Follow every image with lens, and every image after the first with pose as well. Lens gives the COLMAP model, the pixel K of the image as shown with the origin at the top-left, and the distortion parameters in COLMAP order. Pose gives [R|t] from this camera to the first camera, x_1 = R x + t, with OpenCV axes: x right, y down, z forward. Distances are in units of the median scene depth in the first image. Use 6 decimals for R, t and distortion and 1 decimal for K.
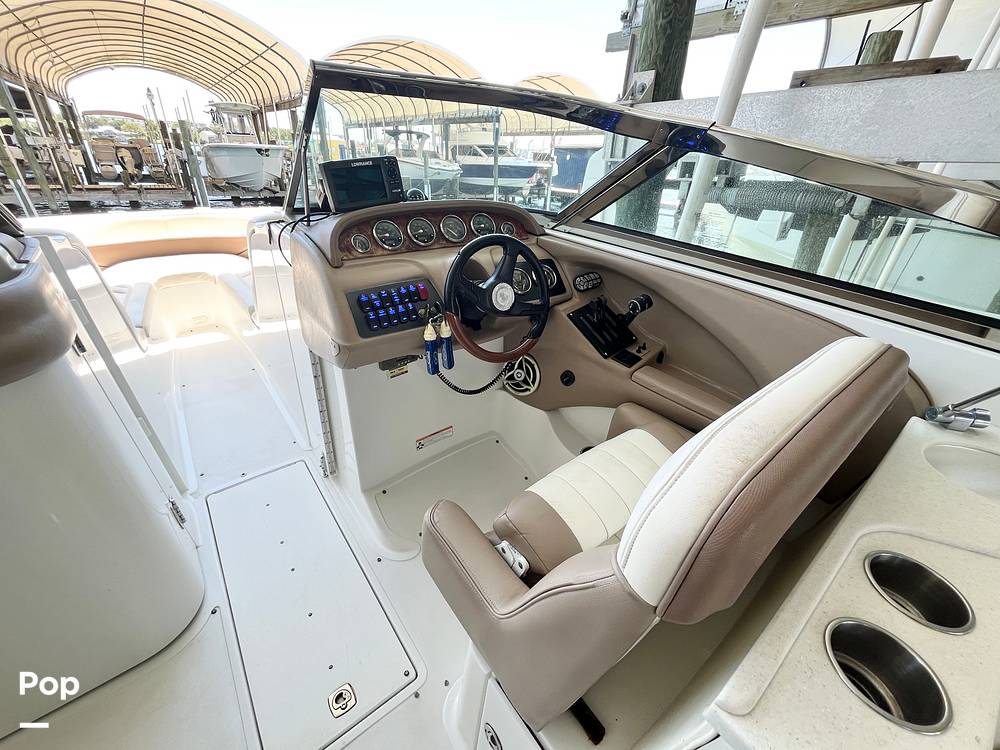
lens RADIAL K [[403.6, 0, 499.6], [0, 403.6, 377.3], [0, 0, 1]] dist [-0.001926, -0.001041]
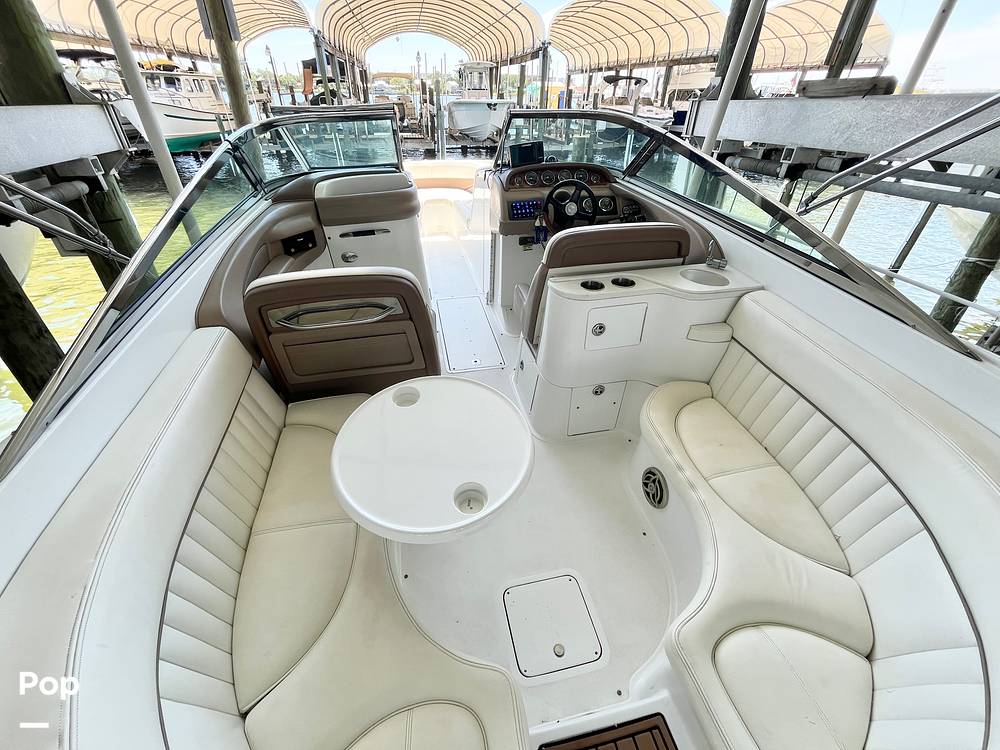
lens RADIAL K [[403.6, 0, 499.6], [0, 403.6, 377.3], [0, 0, 1]] dist [-0.001926, -0.001041]
pose [[0.895519, 0.226216, -0.383239, 0.047073], [-0.185765, 0.972569, 0.140003, 0.030742], [0.404397, -0.054183, 0.912977, -0.082074]]
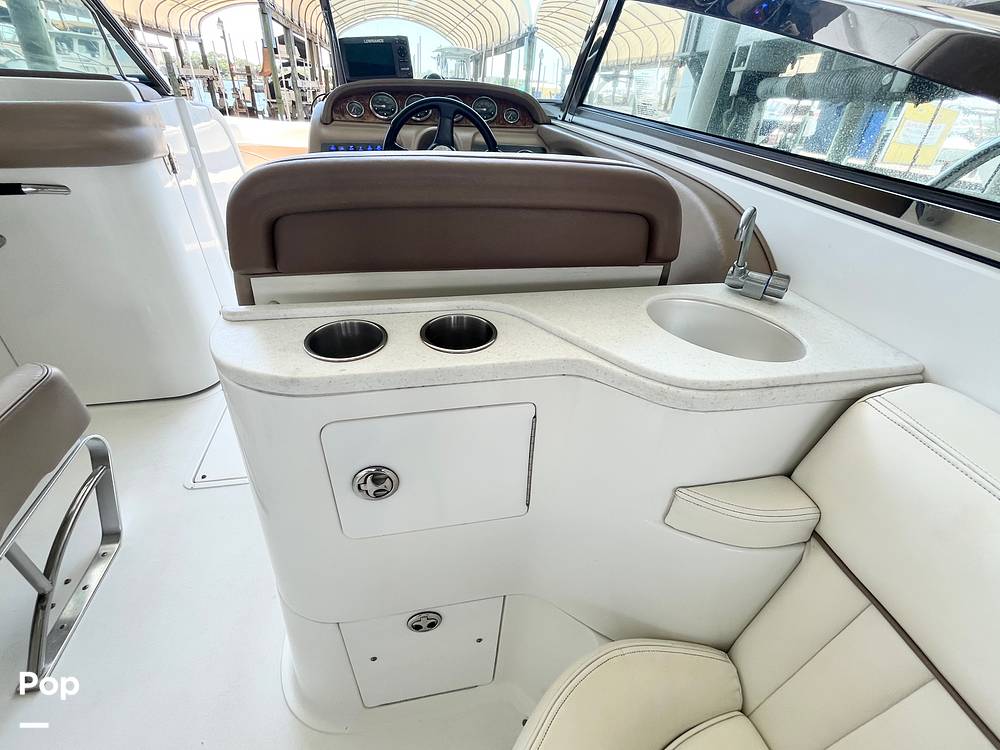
lens RADIAL K [[449.0, 0, 497.5], [0, 449.0, 376.4], [0, 0, 1]] dist [-0.003457, -0.001275]
pose [[0.897915, 0.238207, -0.370142, 0.046796], [-0.225205, 0.971131, 0.078661, 0.015265], [0.378194, 0.012727, 0.925639, -0.002893]]
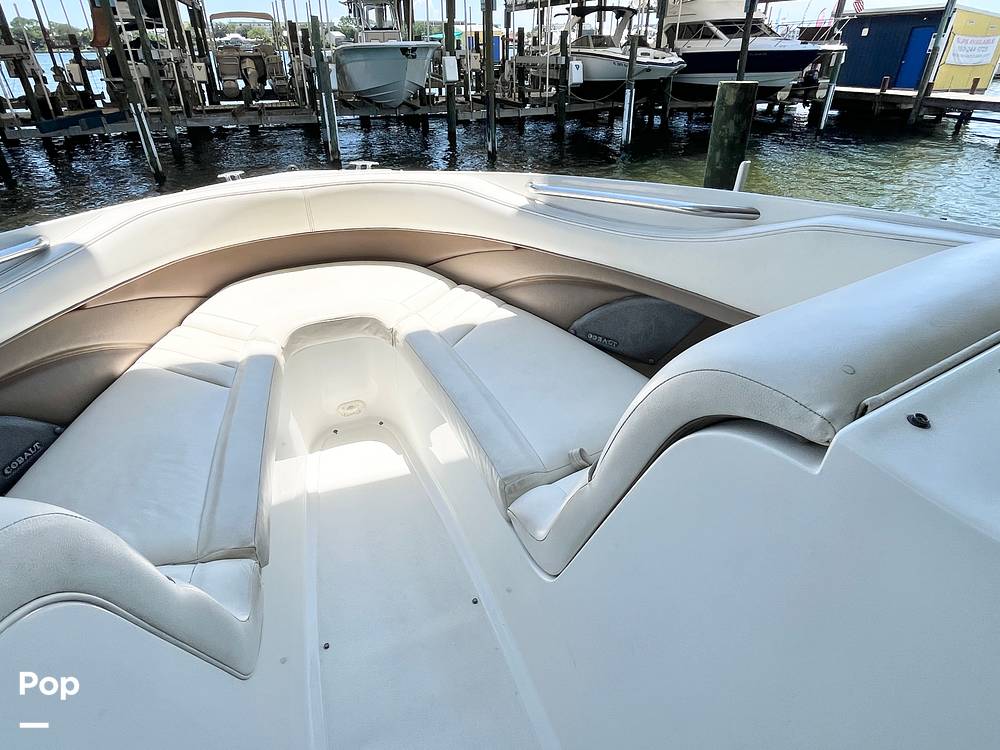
lens RADIAL K [[569.0, 0, 500.0], [0, 569.0, 375.0], [0, 0, 1]] dist [0.000965, -0.004494]
pose [[0.949893, 0.105703, -0.294161, -0.061915], [-0.098852, 0.994372, 0.038105, -0.036403], [0.296534, -0.007117, 0.954996, 0.066104]]
